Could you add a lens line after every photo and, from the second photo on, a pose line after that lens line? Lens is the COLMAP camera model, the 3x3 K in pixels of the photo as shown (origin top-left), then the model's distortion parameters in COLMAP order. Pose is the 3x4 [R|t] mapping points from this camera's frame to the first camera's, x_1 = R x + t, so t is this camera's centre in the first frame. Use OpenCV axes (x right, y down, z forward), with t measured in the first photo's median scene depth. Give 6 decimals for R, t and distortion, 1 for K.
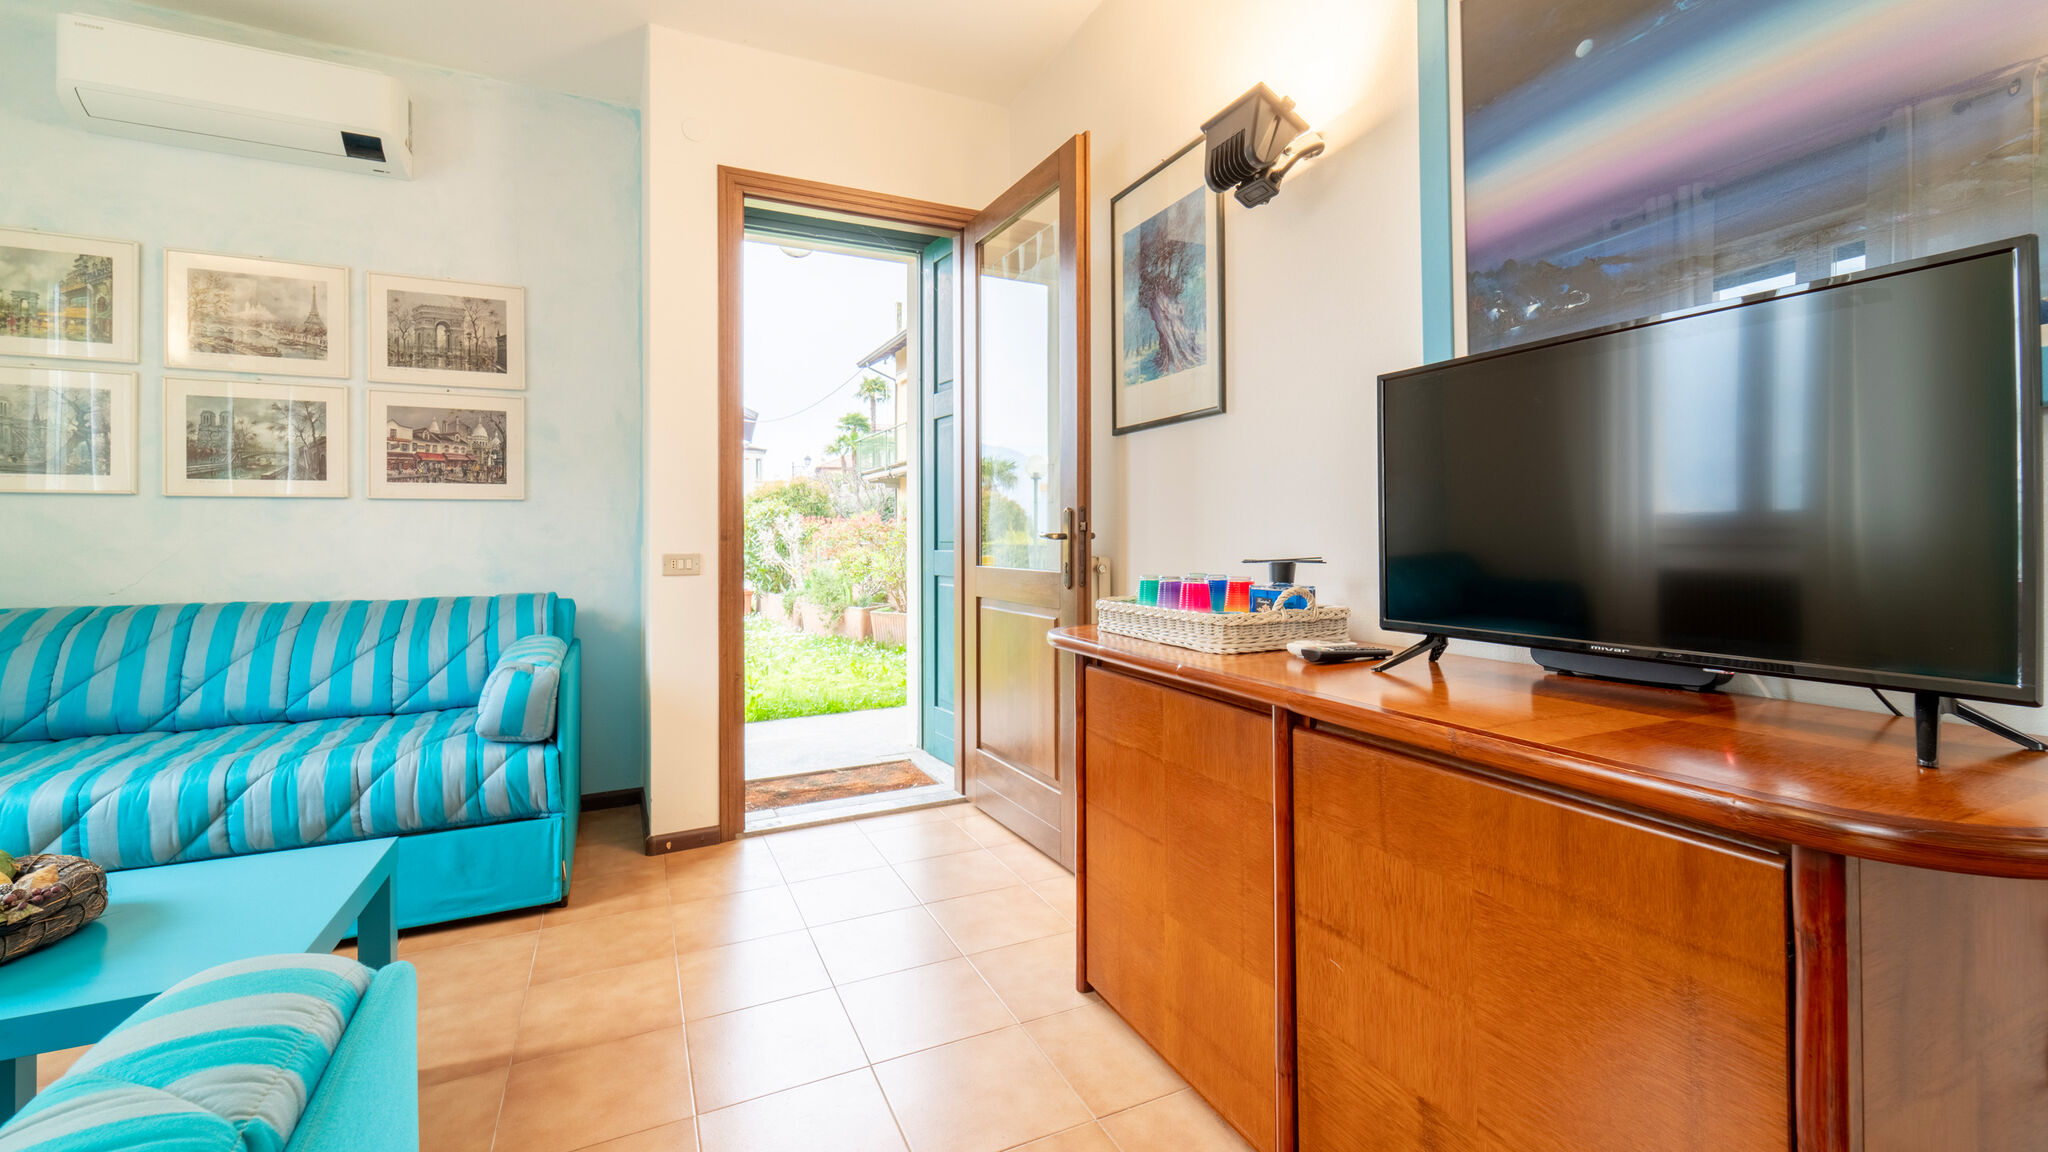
lens RADIAL K [[828.1, 0, 1013.9], [0, 828.1, 540.4], [0, 0, 1]] dist [0.006161, -0.003146]
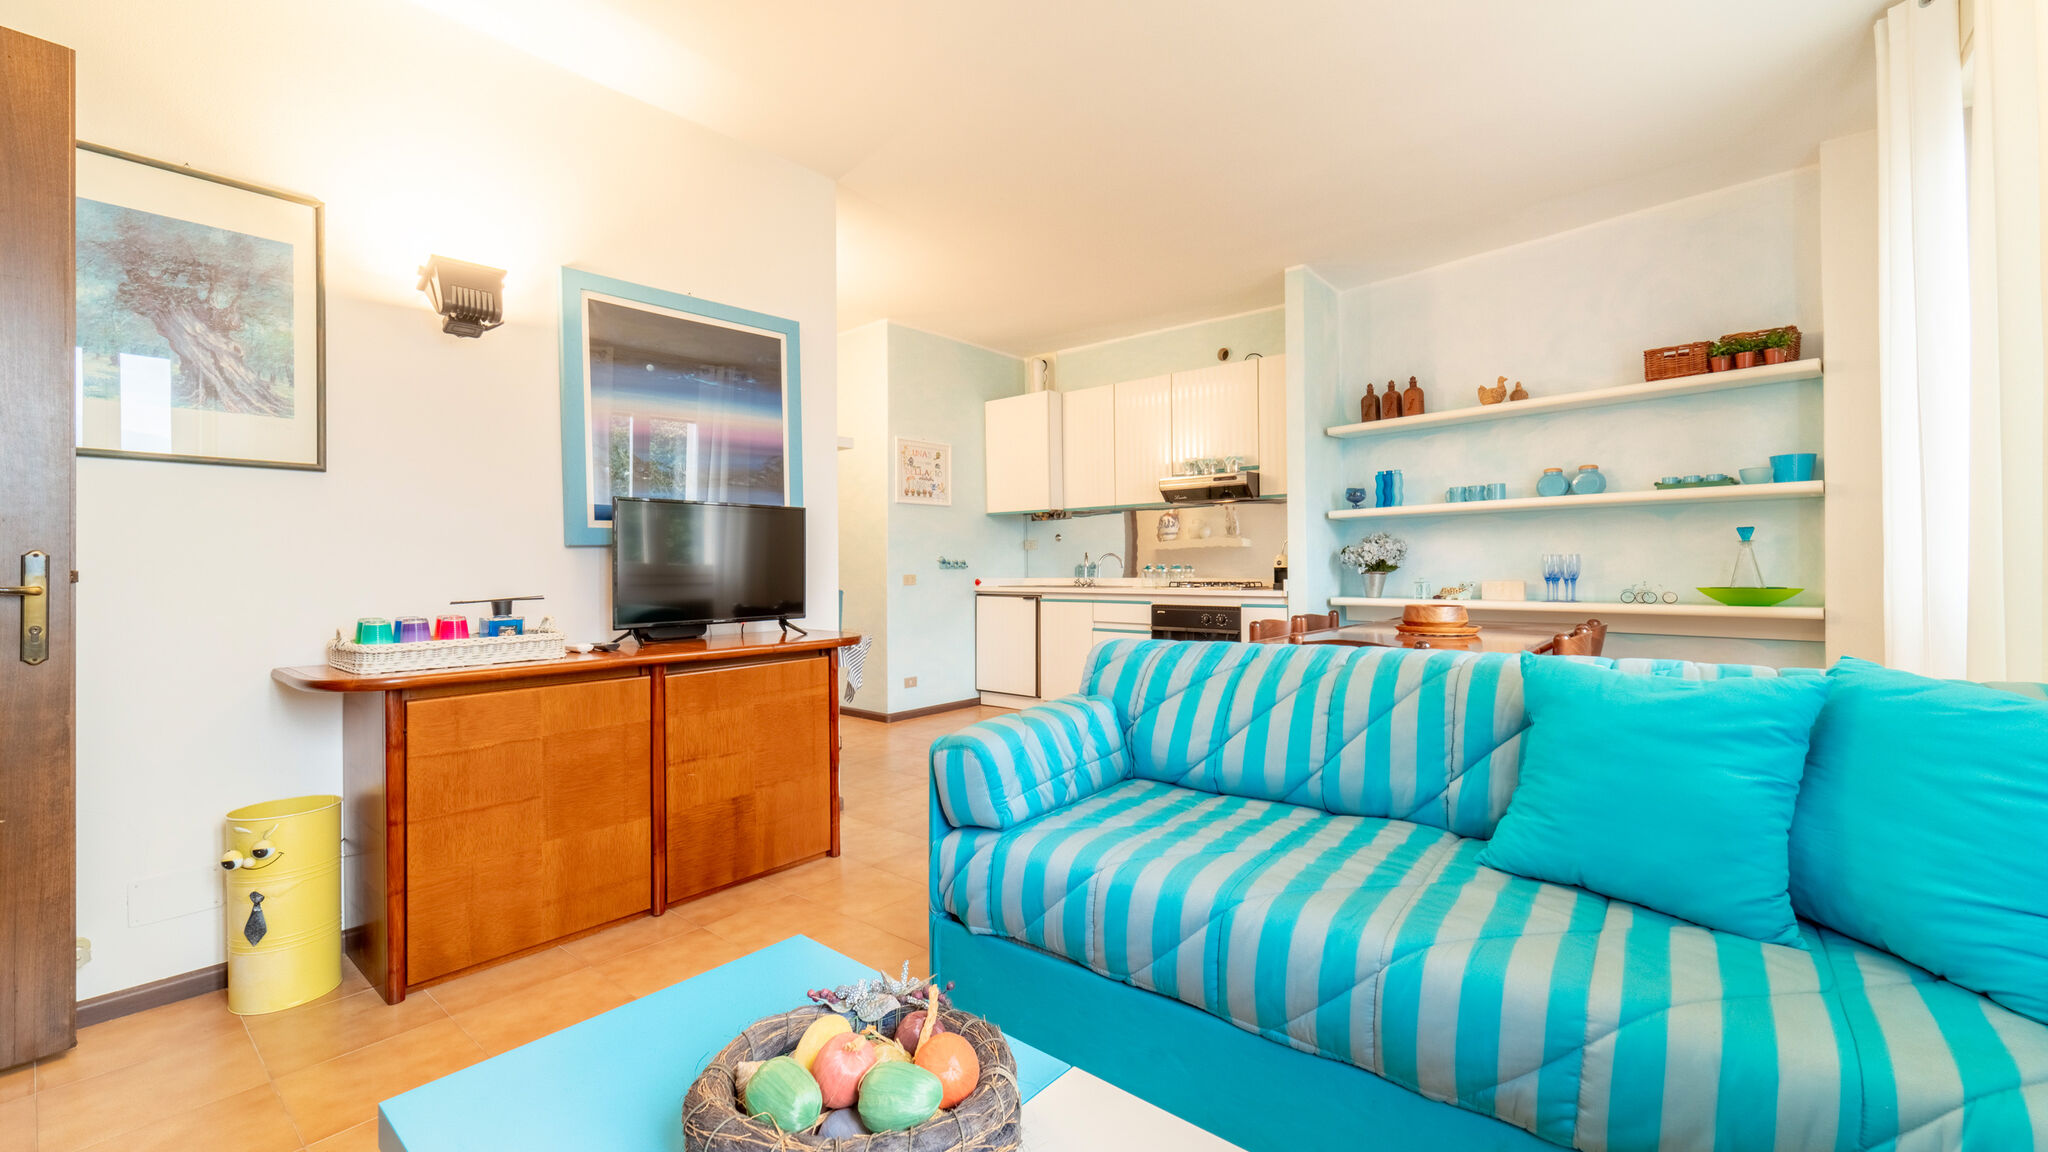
lens RADIAL K [[828.1, 0, 1017.2], [0, 828.1, 551.9], [0, 0, 1]] dist [0.006161, -0.003146]
pose [[-0.422013, 0.030206, 0.906086, -0.888707], [0.019091, 0.999519, -0.024429, -0.004106], [-0.906389, 0.006989, -0.422387, 0.510631]]
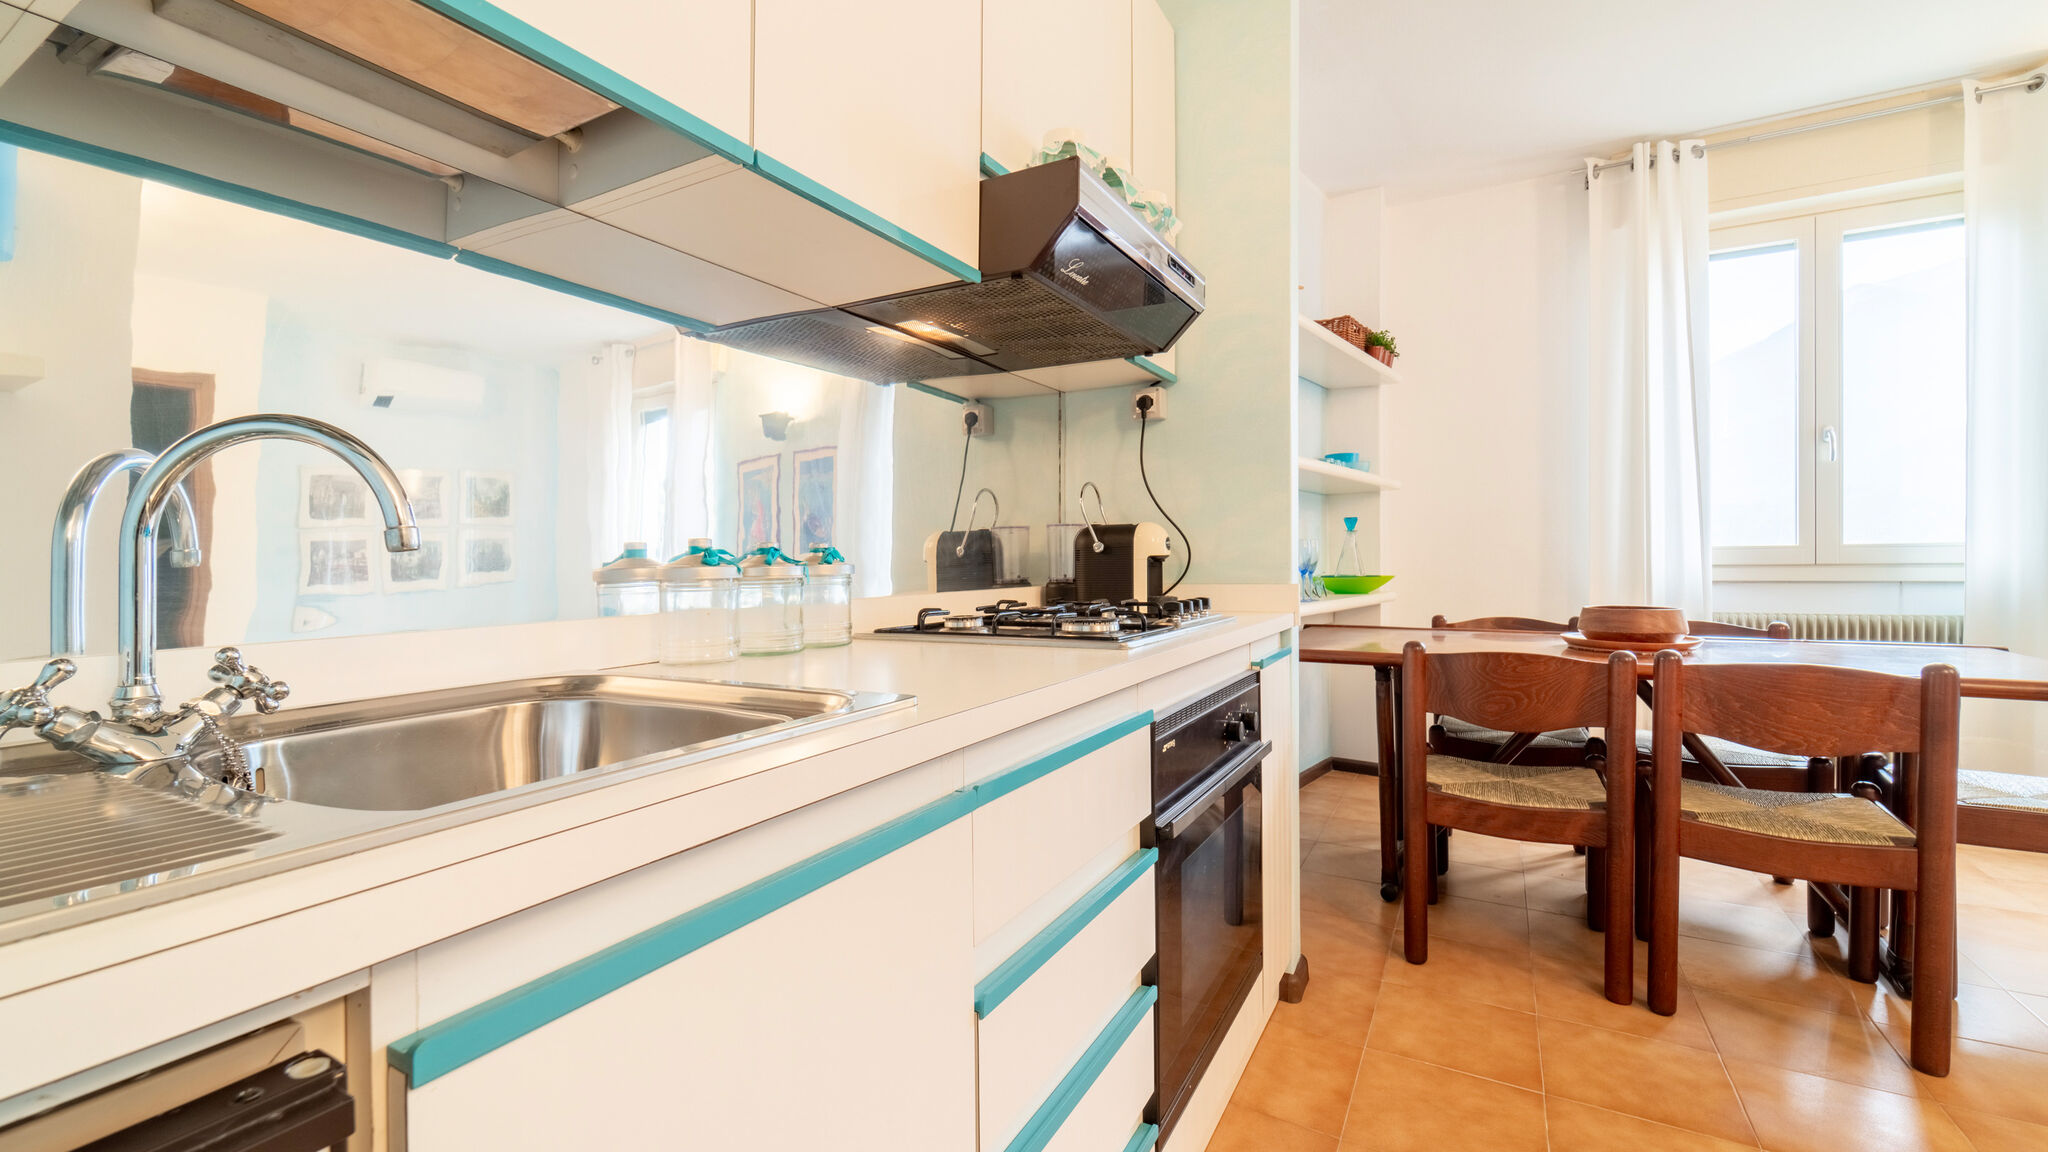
lens RADIAL K [[828.1, 0, 1014.0], [0, 828.1, 556.7], [0, 0, 1]] dist [0.006161, -0.003146]
pose [[-0.817510, 0.018215, -0.575627, 1.108659], [0.014383, 0.999834, 0.011211, -0.011910], [0.575735, 0.000885, -0.817636, -0.322812]]
